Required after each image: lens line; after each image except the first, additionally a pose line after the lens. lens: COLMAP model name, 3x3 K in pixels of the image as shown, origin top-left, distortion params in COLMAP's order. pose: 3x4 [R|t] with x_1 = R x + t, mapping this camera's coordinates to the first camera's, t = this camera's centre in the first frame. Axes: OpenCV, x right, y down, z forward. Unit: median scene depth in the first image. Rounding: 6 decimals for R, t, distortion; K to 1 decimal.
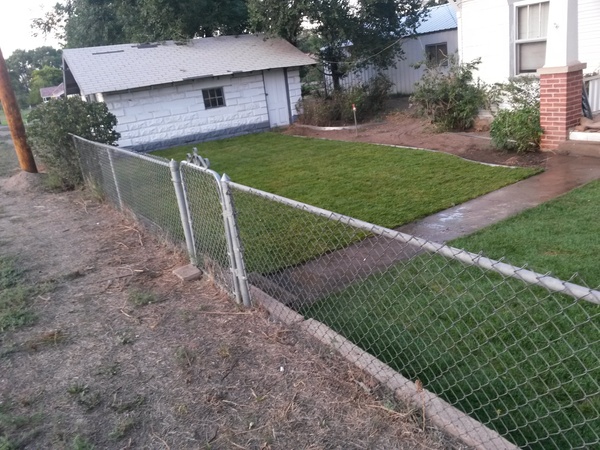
lens RADIAL K [[483.7, 0, 301.8], [0, 483.7, 218.6], [0, 0, 1]] dist [0.106634, -0.180518]
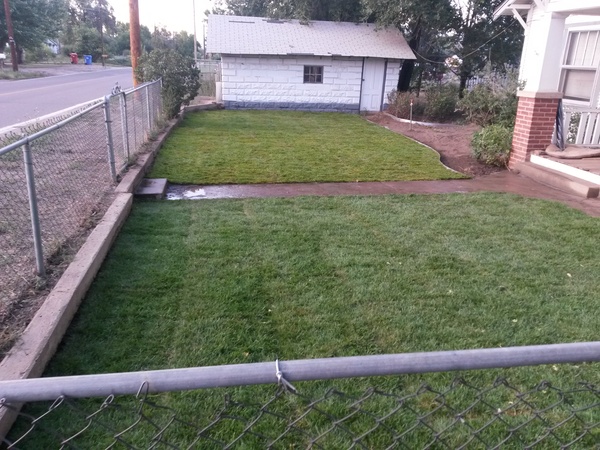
lens RADIAL K [[483.7, 0, 301.8], [0, 483.7, 218.6], [0, 0, 1]] dist [0.106634, -0.180518]
pose [[0.911083, 0.266255, -0.314701, 0.246420], [-0.257431, 0.963750, 0.070107, 0.005074], [0.321959, 0.017141, 0.946598, -0.084366]]
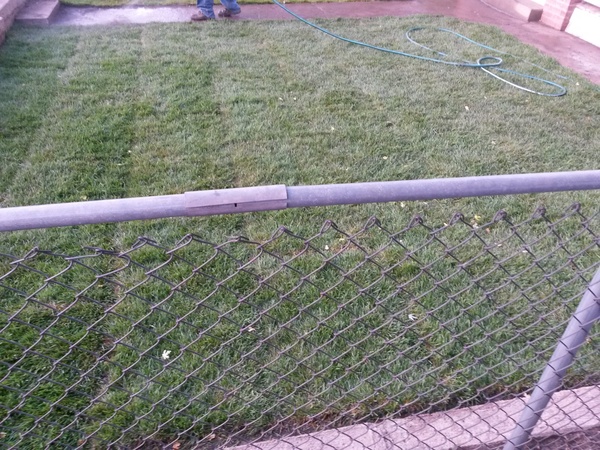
lens RADIAL K [[485.5, 0, 302.1], [0, 485.5, 218.1], [0, 0, 1]] dist [0.104306, -0.174829]
pose [[0.925036, 0.336489, -0.176303, 0.291233], [-0.254173, 0.893151, 0.371049, -0.006787], [0.282319, -0.298422, 0.911724, -0.055560]]
